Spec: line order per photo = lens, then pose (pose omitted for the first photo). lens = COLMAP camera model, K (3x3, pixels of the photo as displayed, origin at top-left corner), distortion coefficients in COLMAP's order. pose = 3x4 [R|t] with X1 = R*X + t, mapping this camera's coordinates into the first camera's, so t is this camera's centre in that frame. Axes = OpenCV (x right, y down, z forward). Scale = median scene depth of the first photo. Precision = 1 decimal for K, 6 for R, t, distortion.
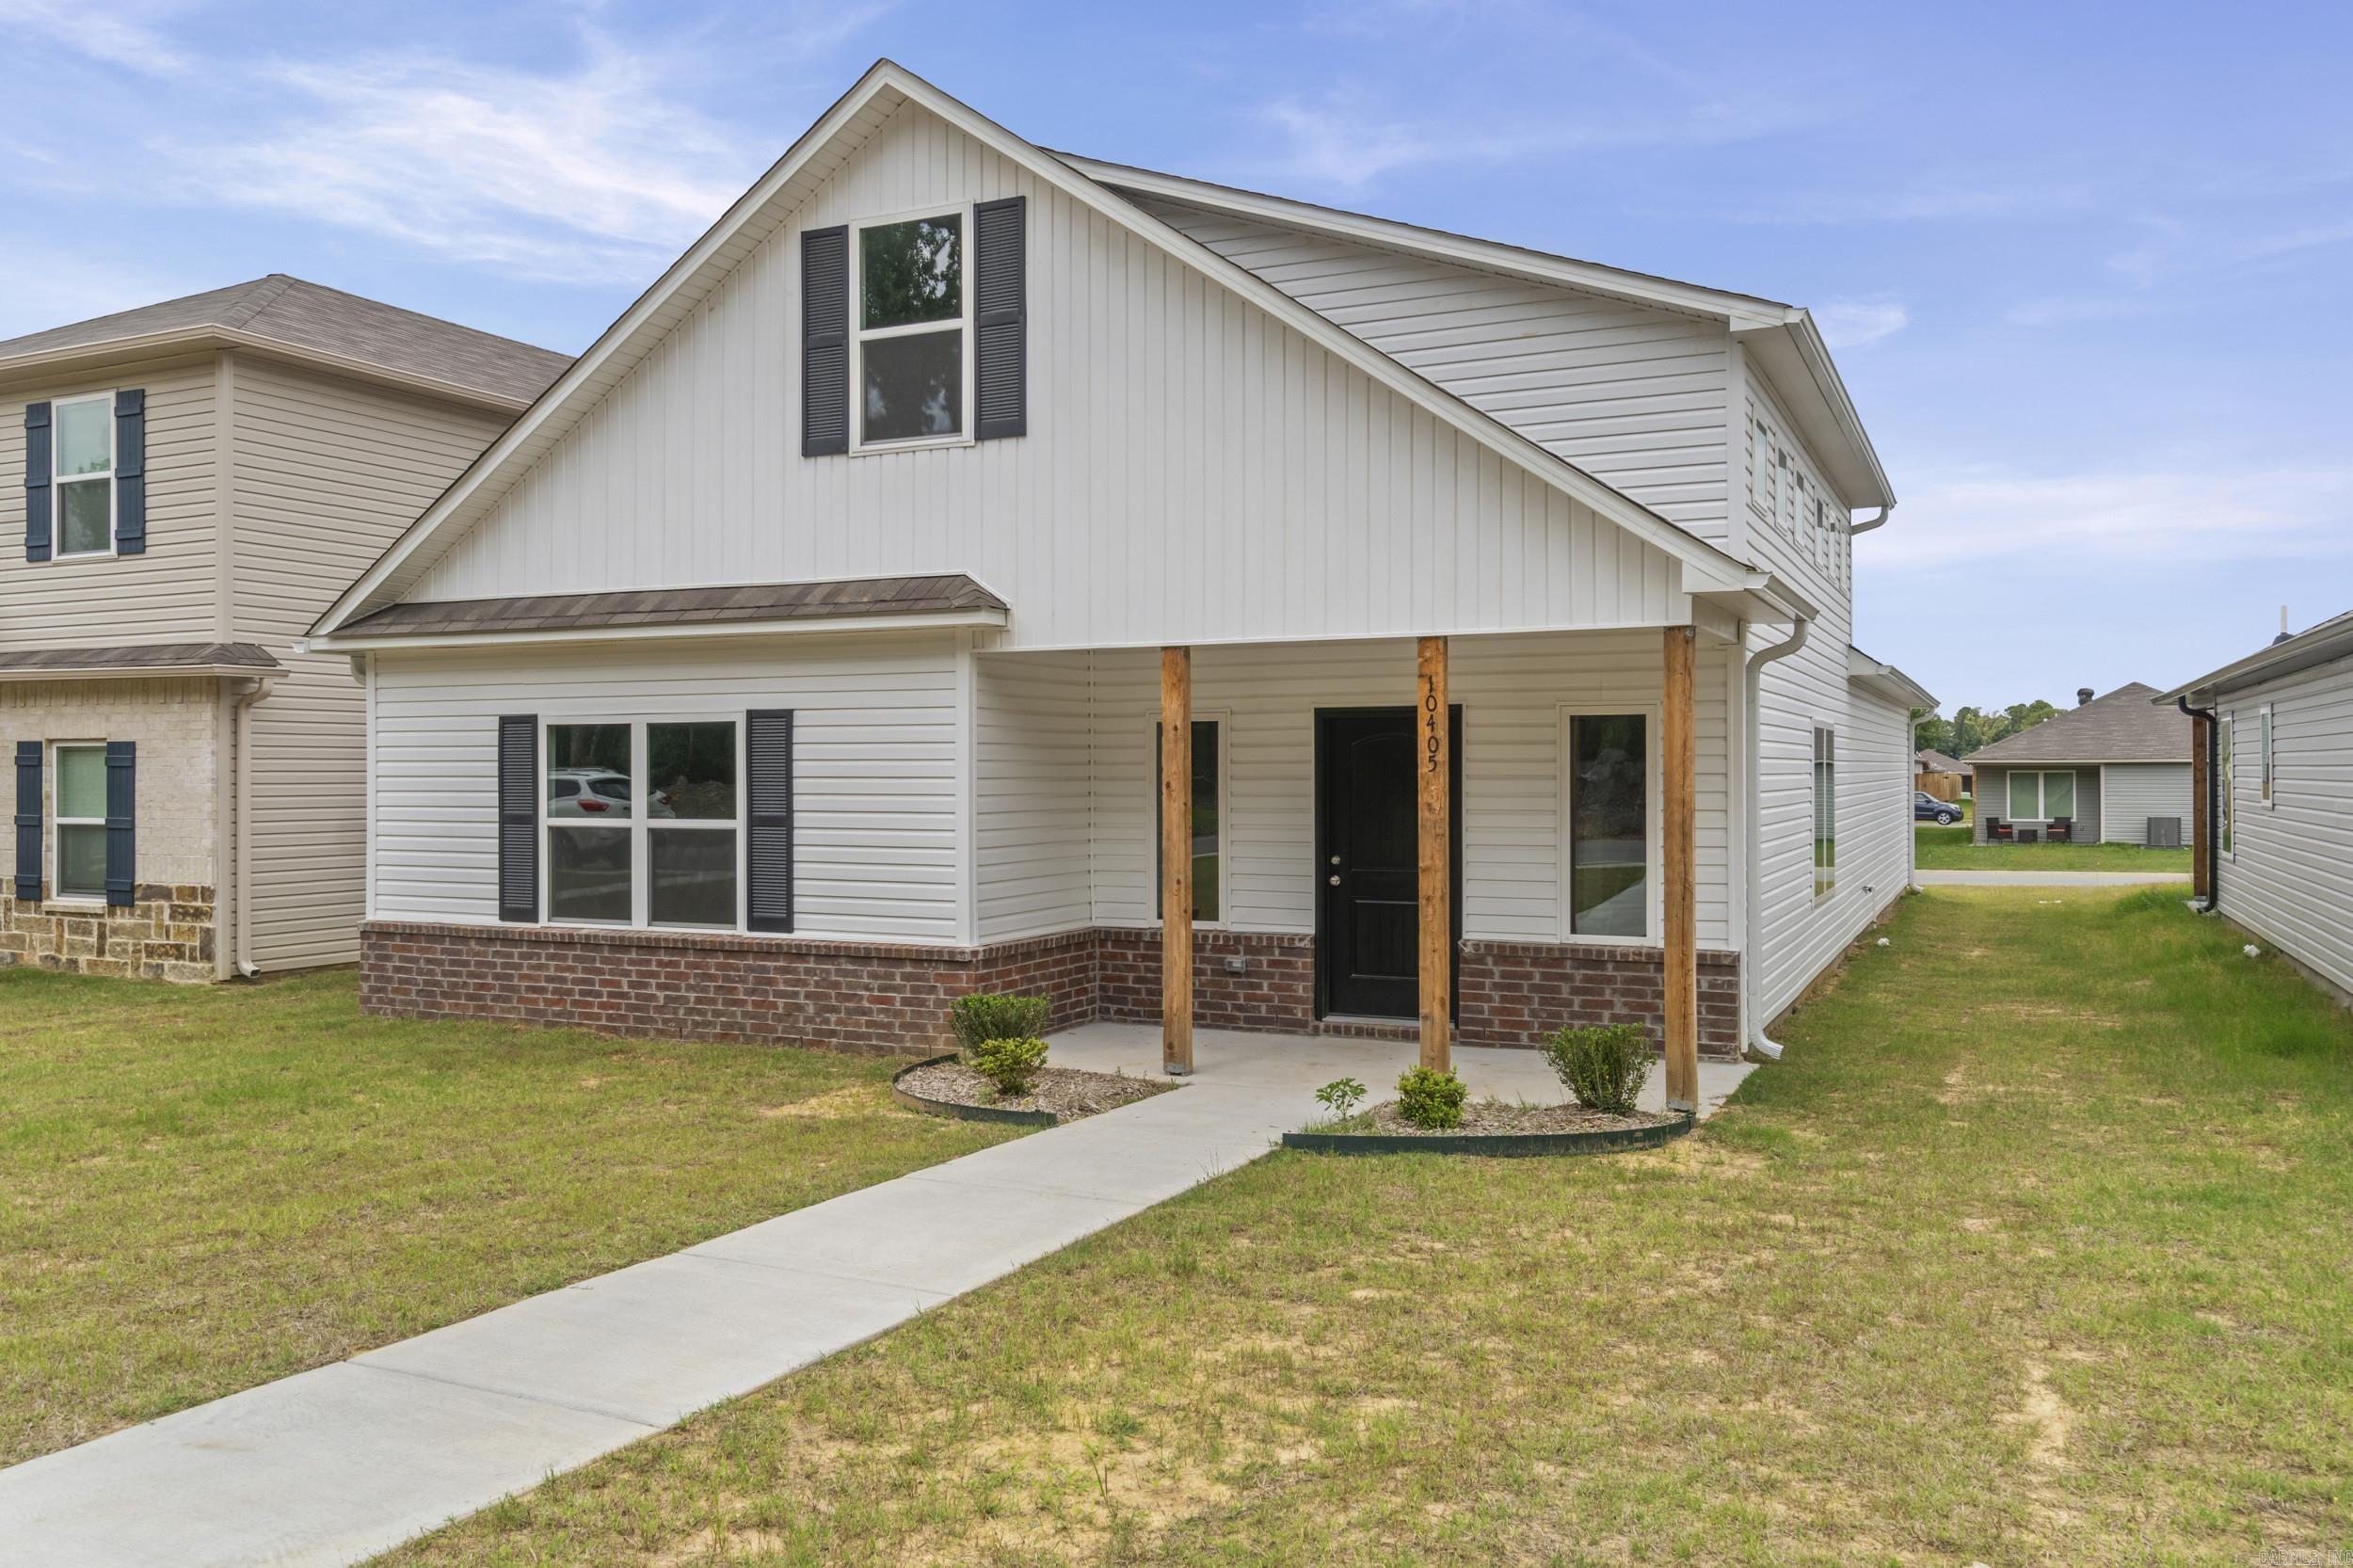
lens RADIAL K [[1769.4, 0, 1186.2], [0, 1769.4, 731.0], [0, 0, 1]] dist [0.010159, -0.015875]
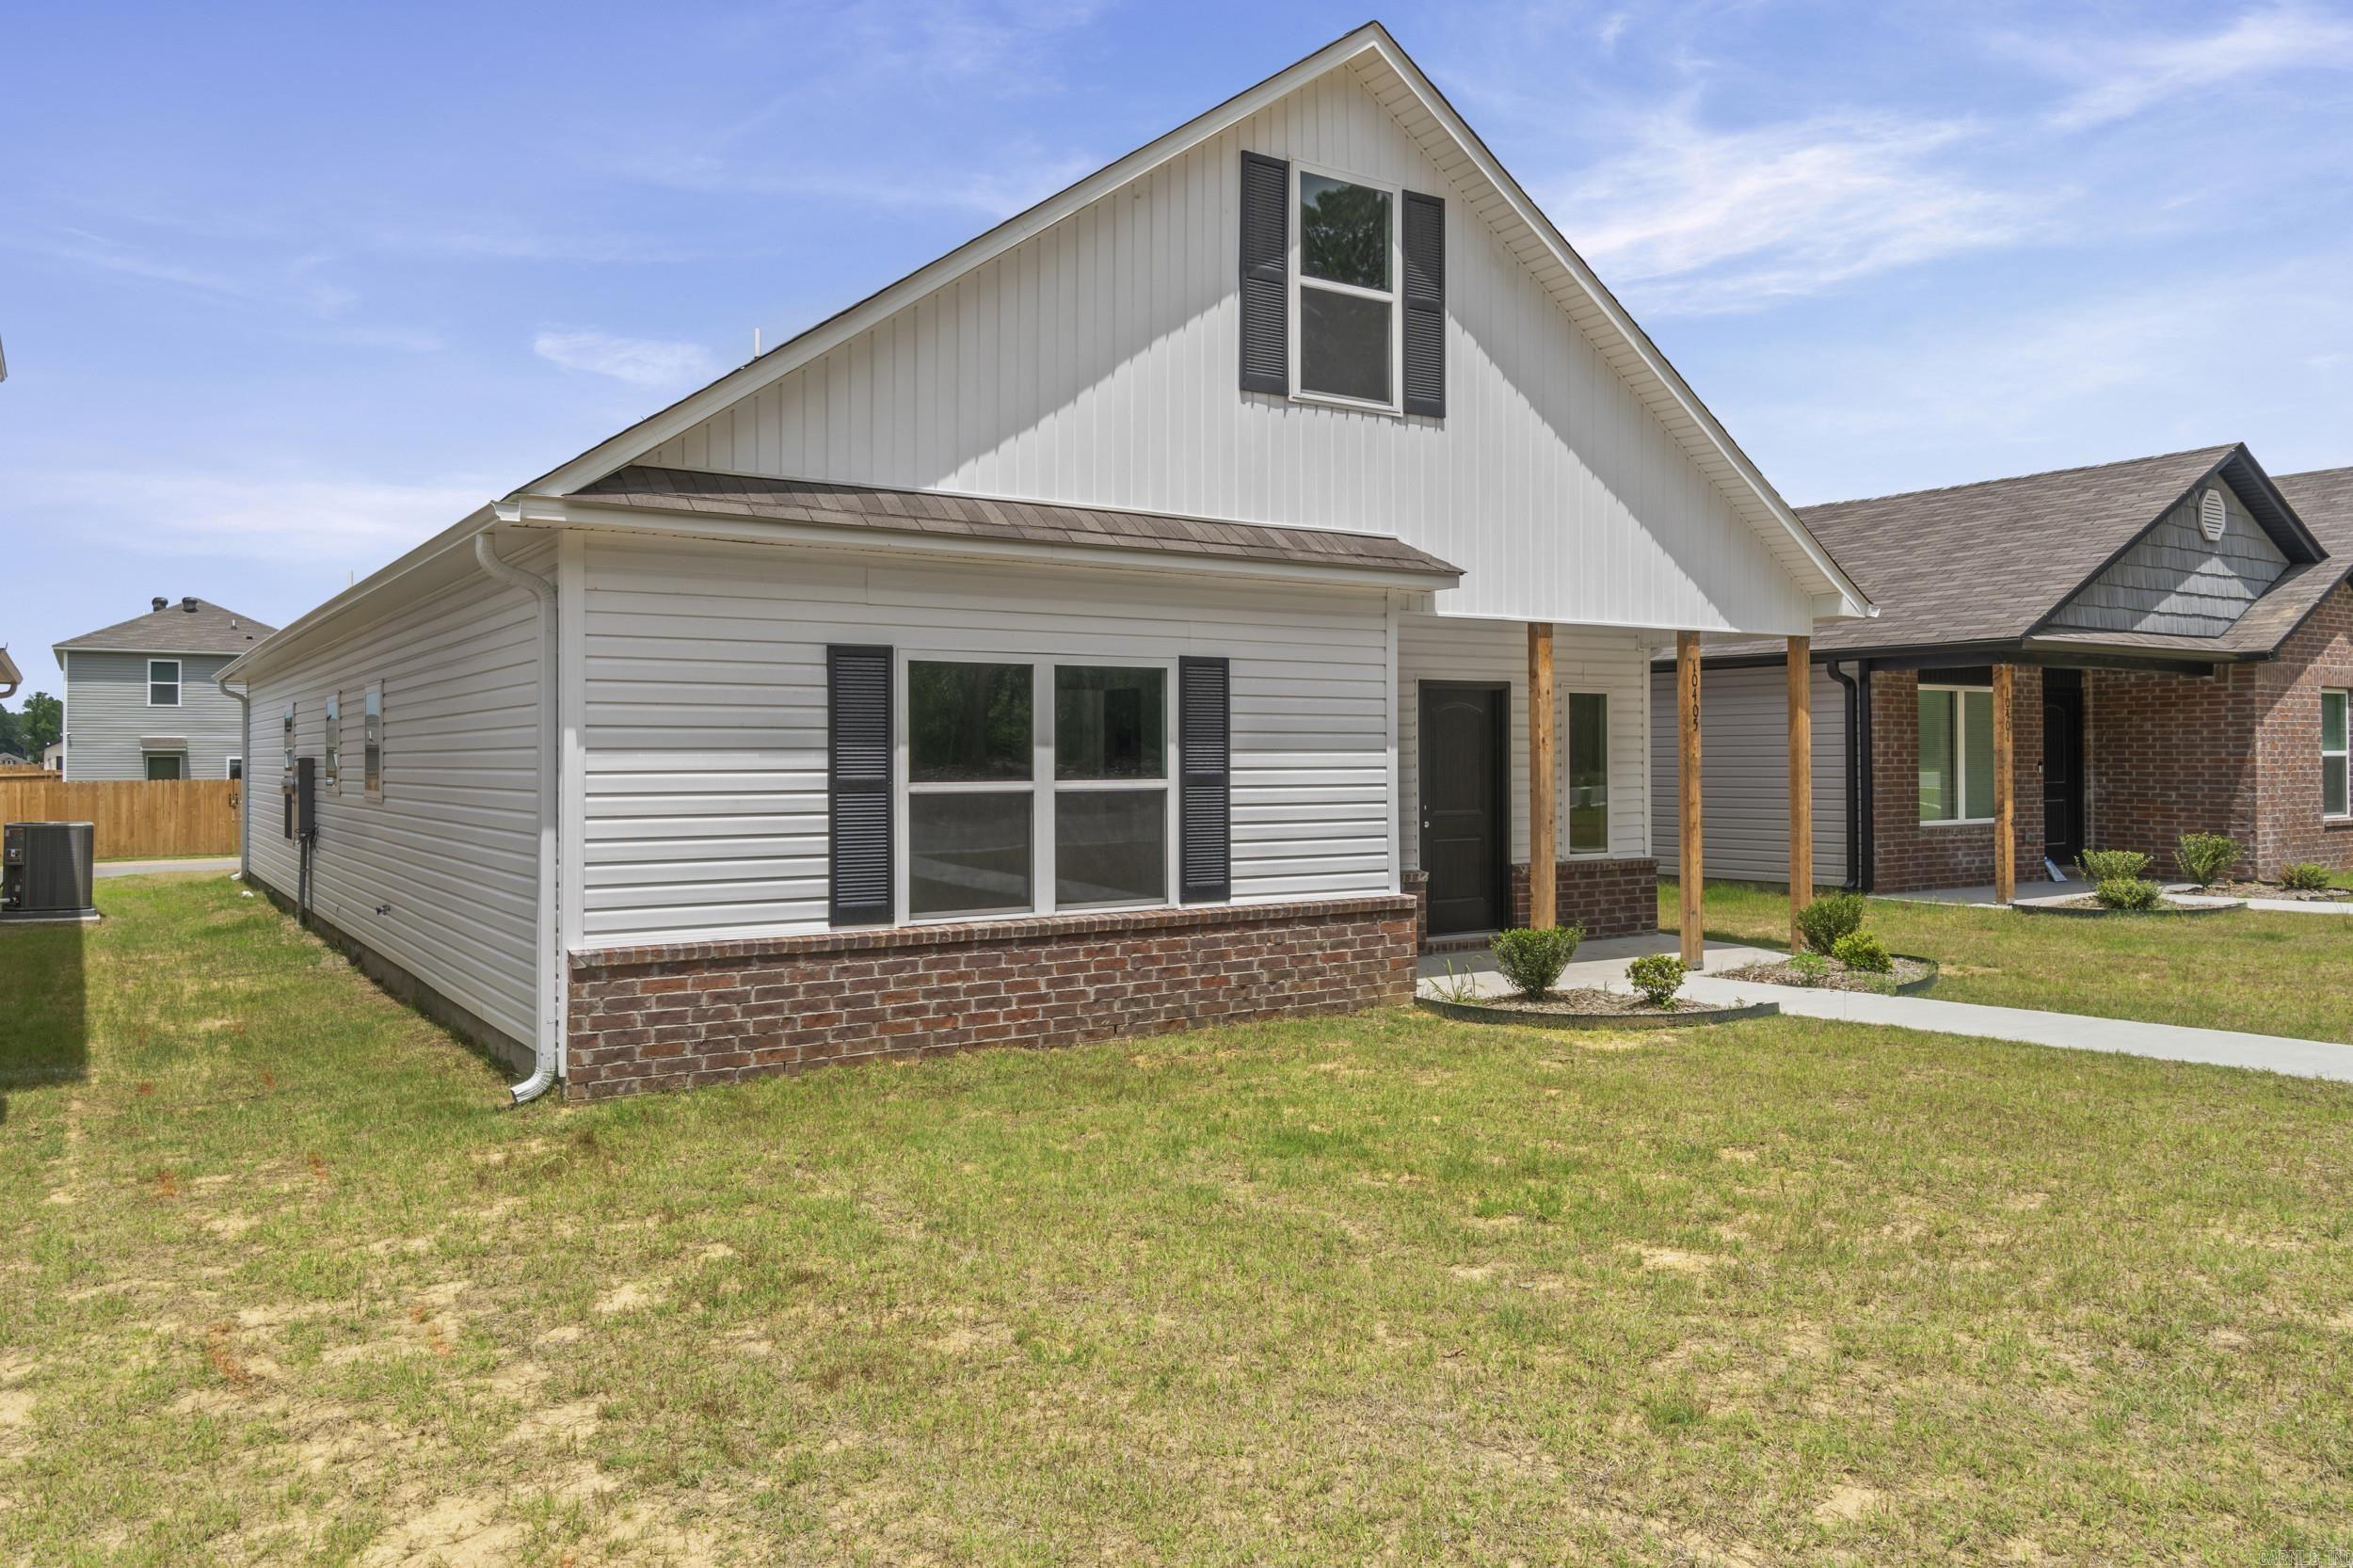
lens RADIAL K [[1657.3, 0, 1189.4], [0, 1657.3, 701.4], [0, 0, 1]] dist [-0.001854, 0.002754]
pose [[0.518261, 0.027734, 0.854773, -0.972518], [-0.016822, 0.999611, -0.022233, 0.029770], [-0.855057, -0.002857, 0.518526, 0.567823]]
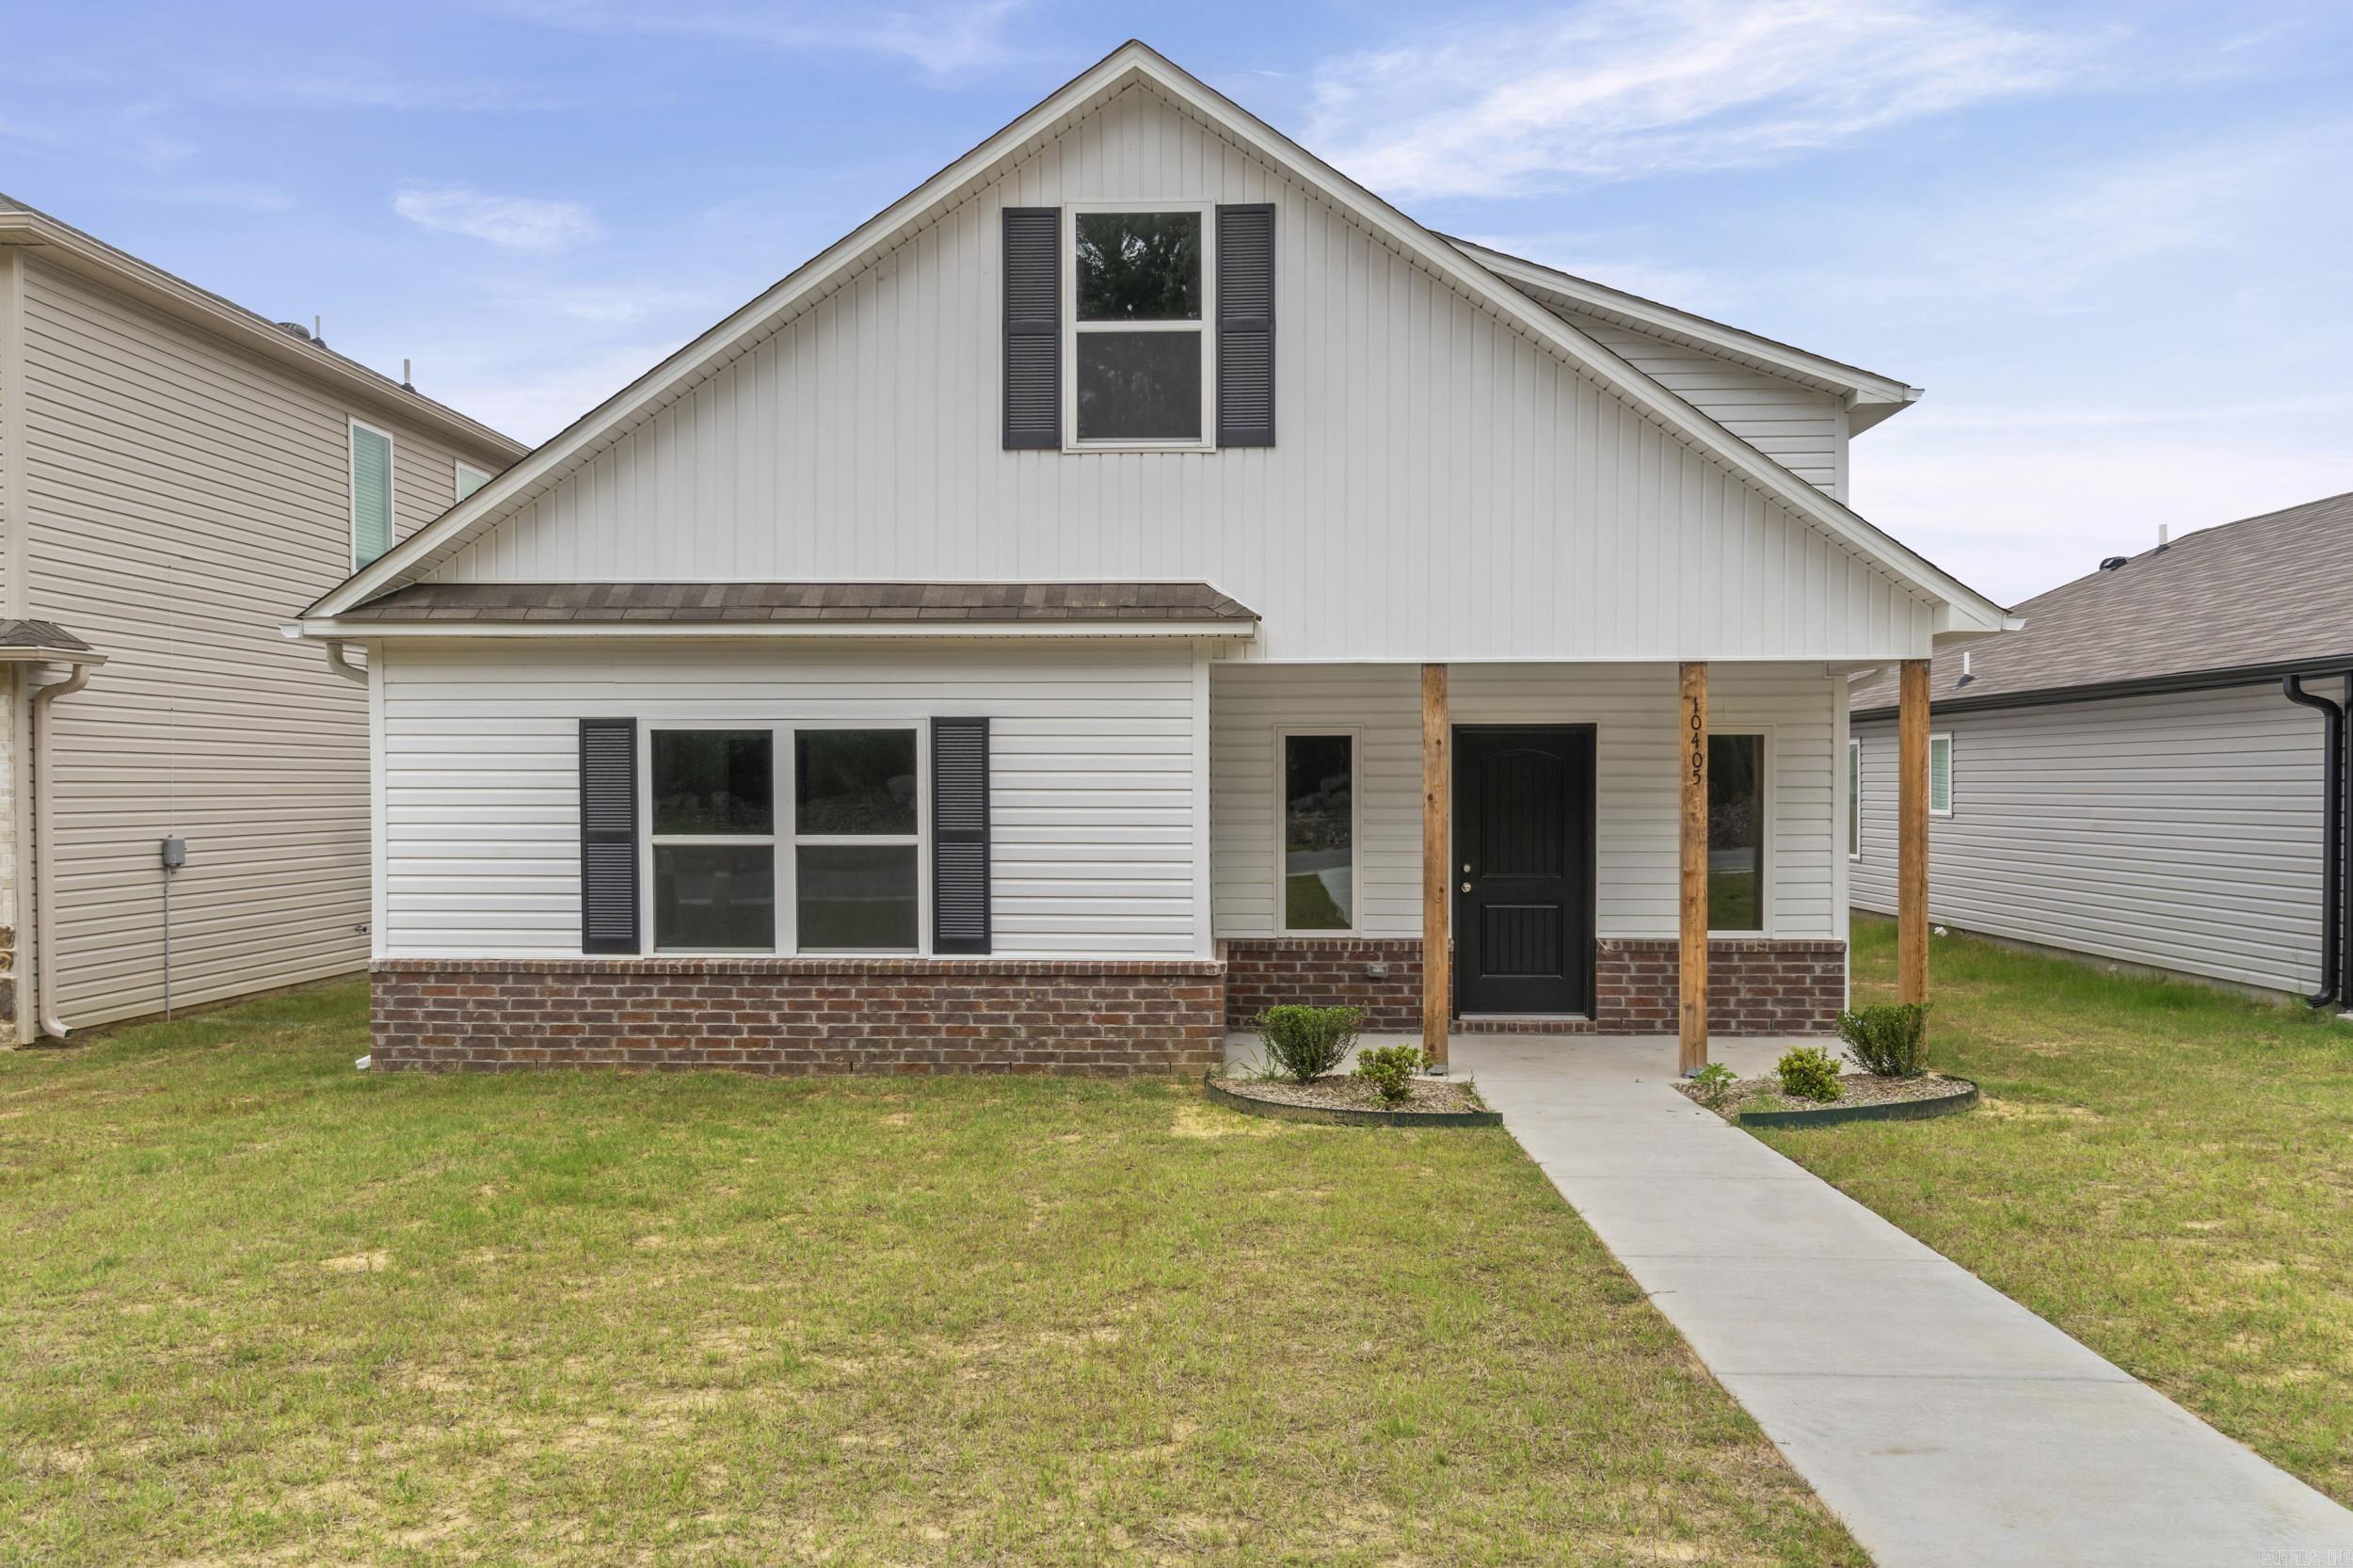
lens RADIAL K [[1769.4, 0, 1186.5], [0, 1769.4, 792.6], [0, 0, 1]] dist [0.010159, -0.015875]
pose [[0.922959, 0.000515, 0.384898, -0.488219], [-0.010359, 0.999670, 0.023504, 0.004629], [-0.384759, -0.025680, 0.922660, 0.089870]]
